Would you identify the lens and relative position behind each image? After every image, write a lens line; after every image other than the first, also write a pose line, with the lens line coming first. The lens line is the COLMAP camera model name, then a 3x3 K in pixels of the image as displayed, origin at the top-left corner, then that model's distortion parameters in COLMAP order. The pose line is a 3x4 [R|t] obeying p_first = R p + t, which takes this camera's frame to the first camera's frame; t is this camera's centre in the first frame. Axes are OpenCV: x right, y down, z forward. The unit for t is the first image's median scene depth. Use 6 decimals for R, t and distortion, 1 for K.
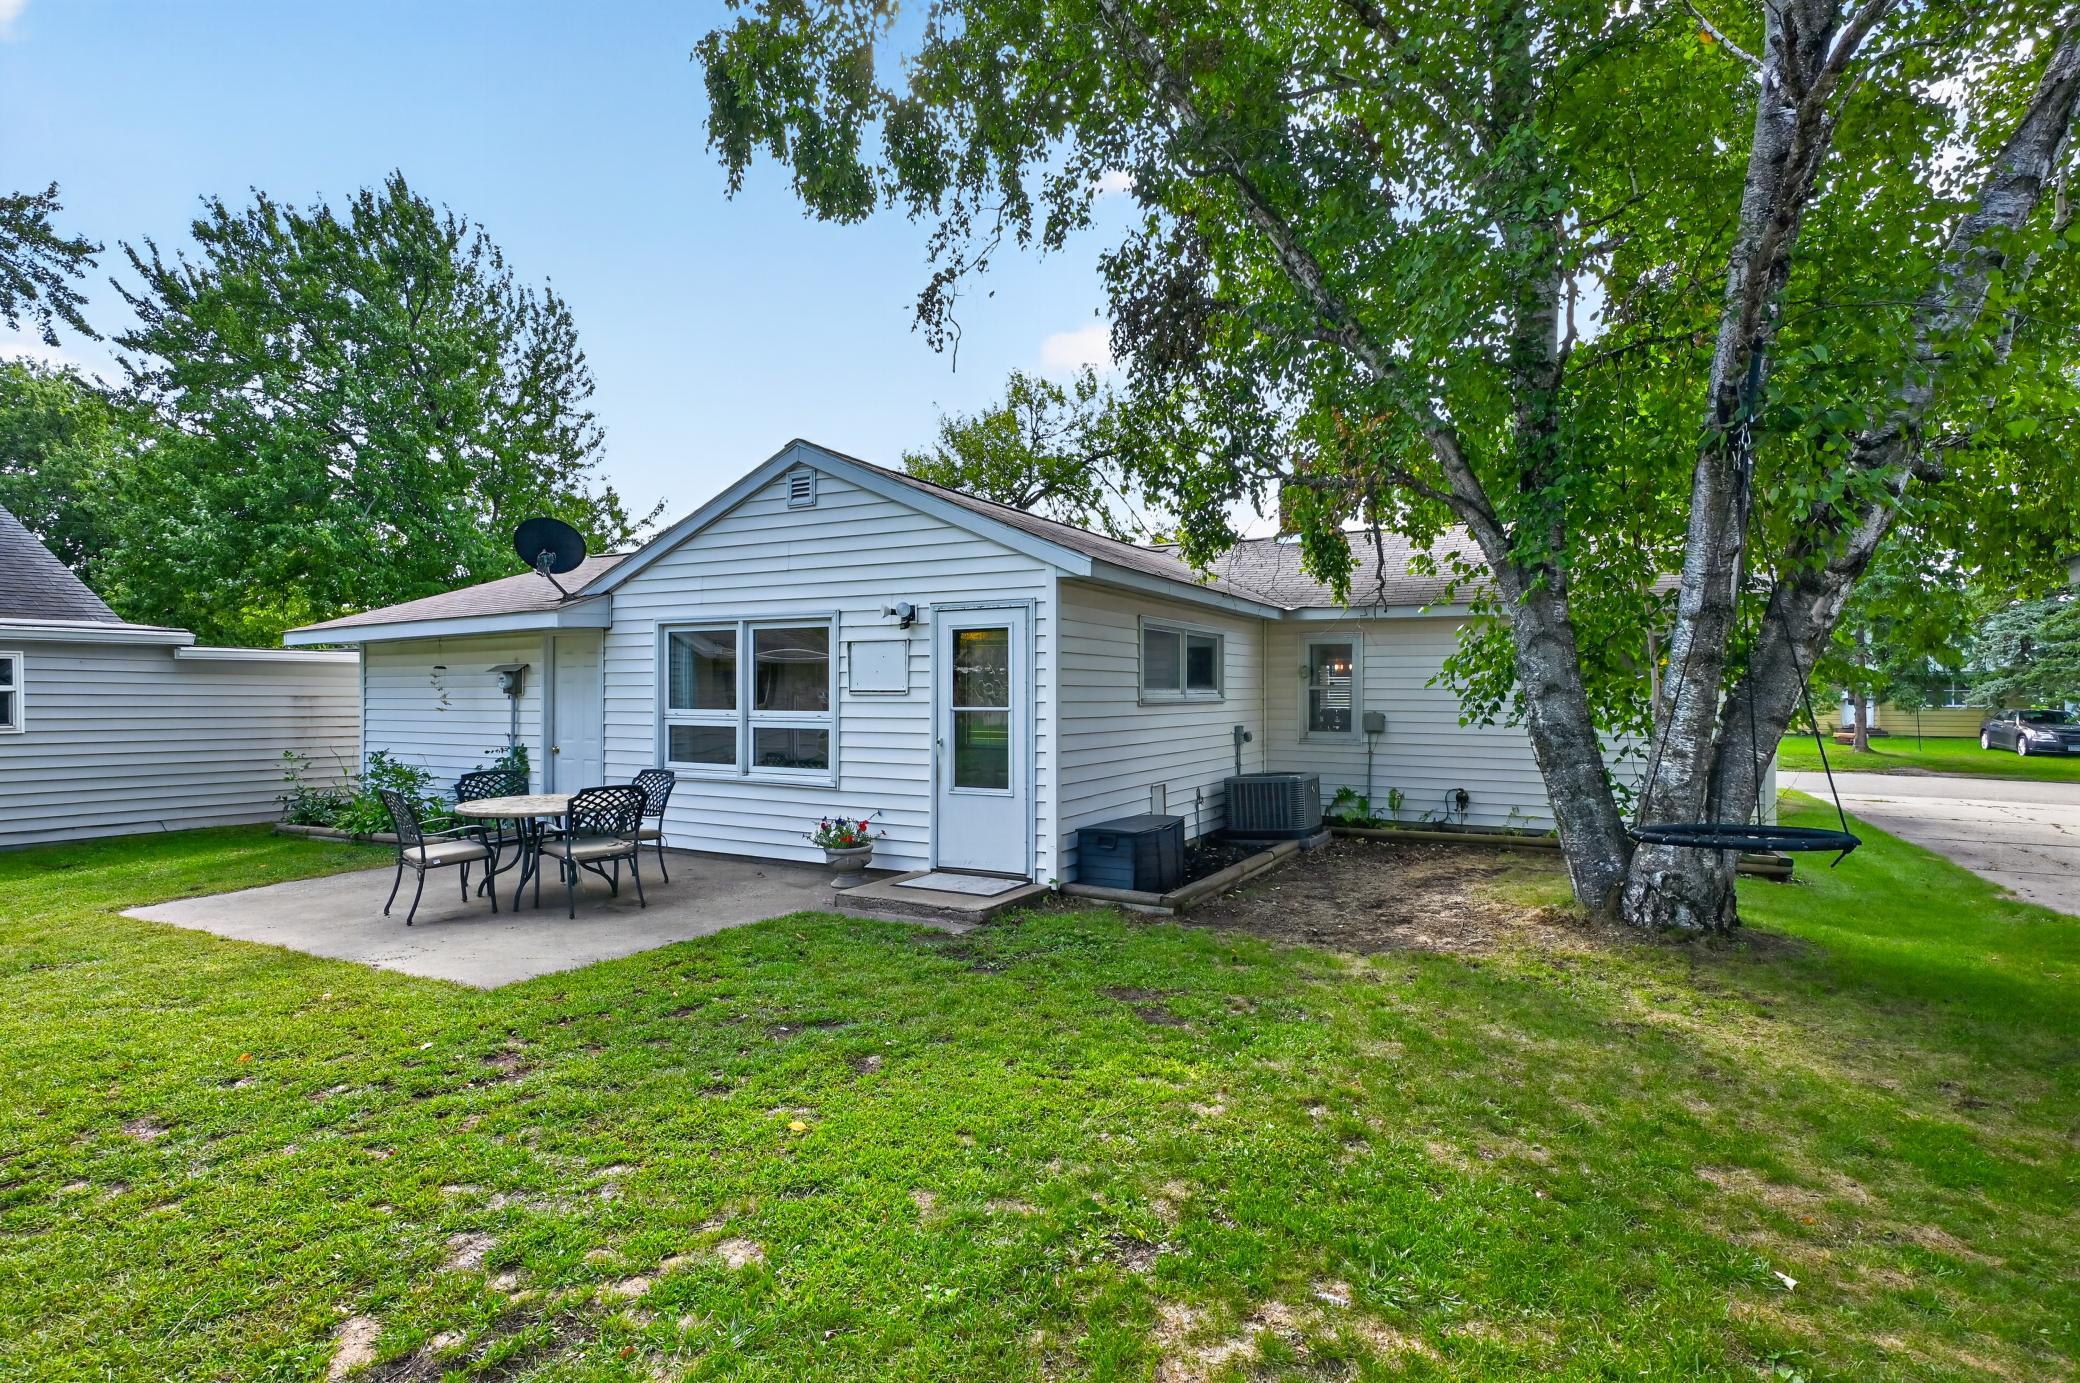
lens RADIAL K [[1023.3, 0, 1045.9], [0, 1023.3, 703.2], [0, 0, 1]] dist [-0.003395, -0.000234]
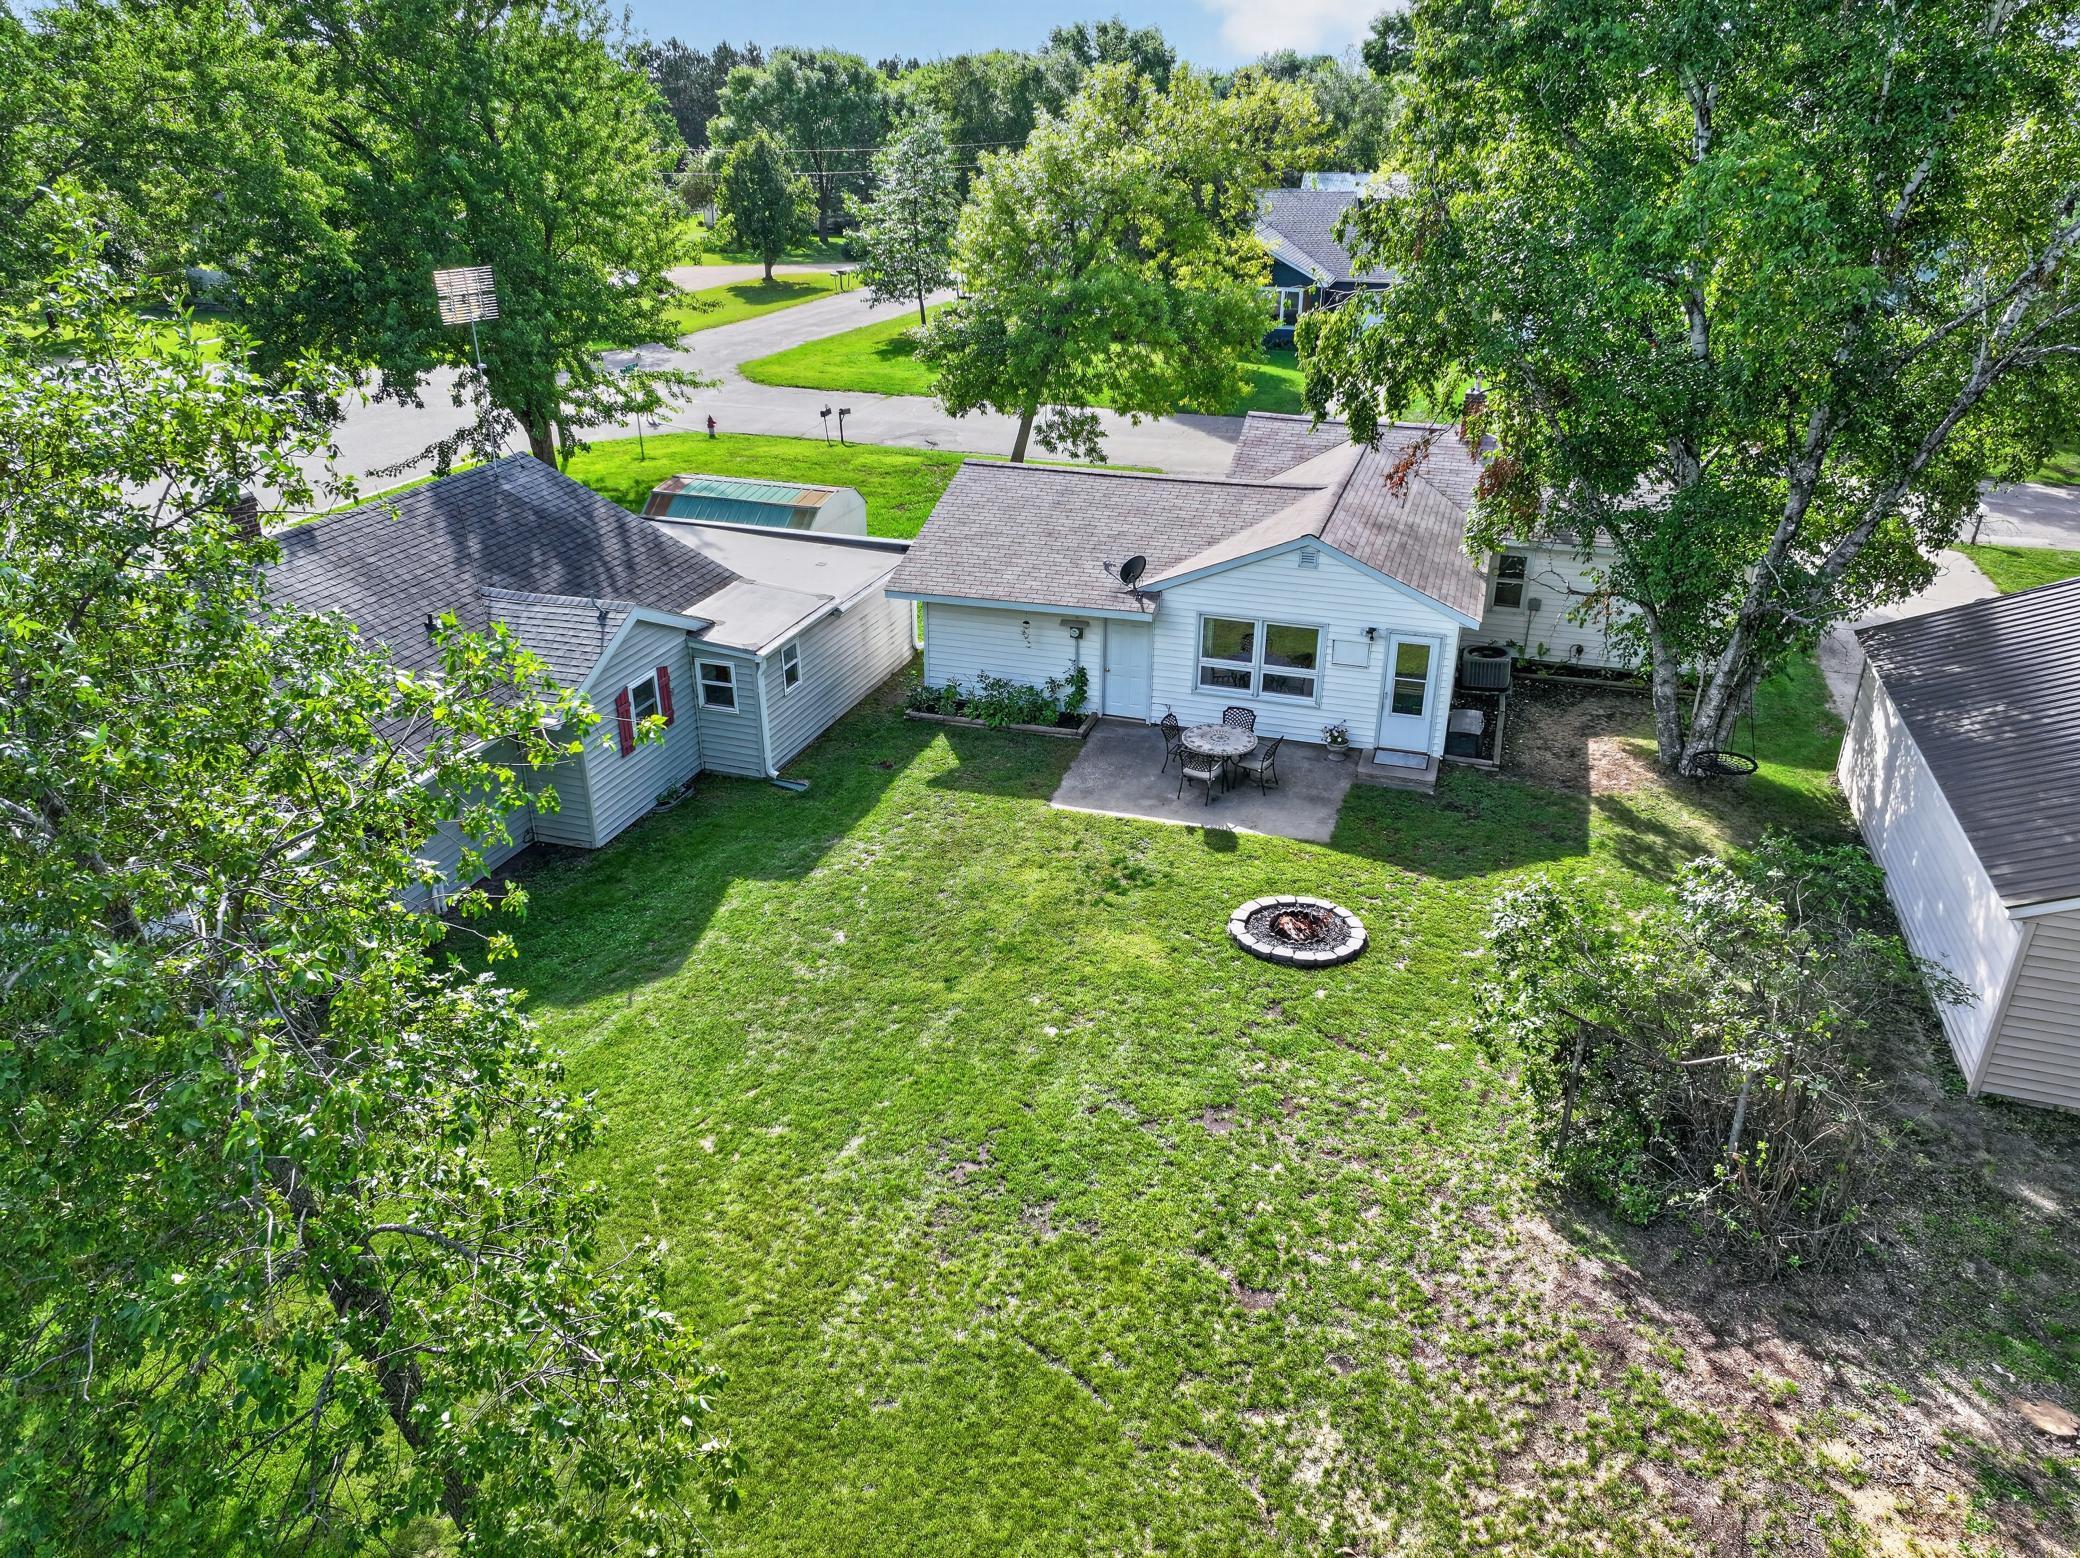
lens RADIAL K [[1473.3, 0, 1040.5], [0, 1473.3, 770.9], [0, 0, 1]] dist [0.002990, 0.013410]
pose [[0.983298, -0.073251, 0.166612, -1.168198], [0.000349, 0.916191, 0.400741, -0.912043], [-0.182004, -0.393989, 0.900915, -1.475088]]
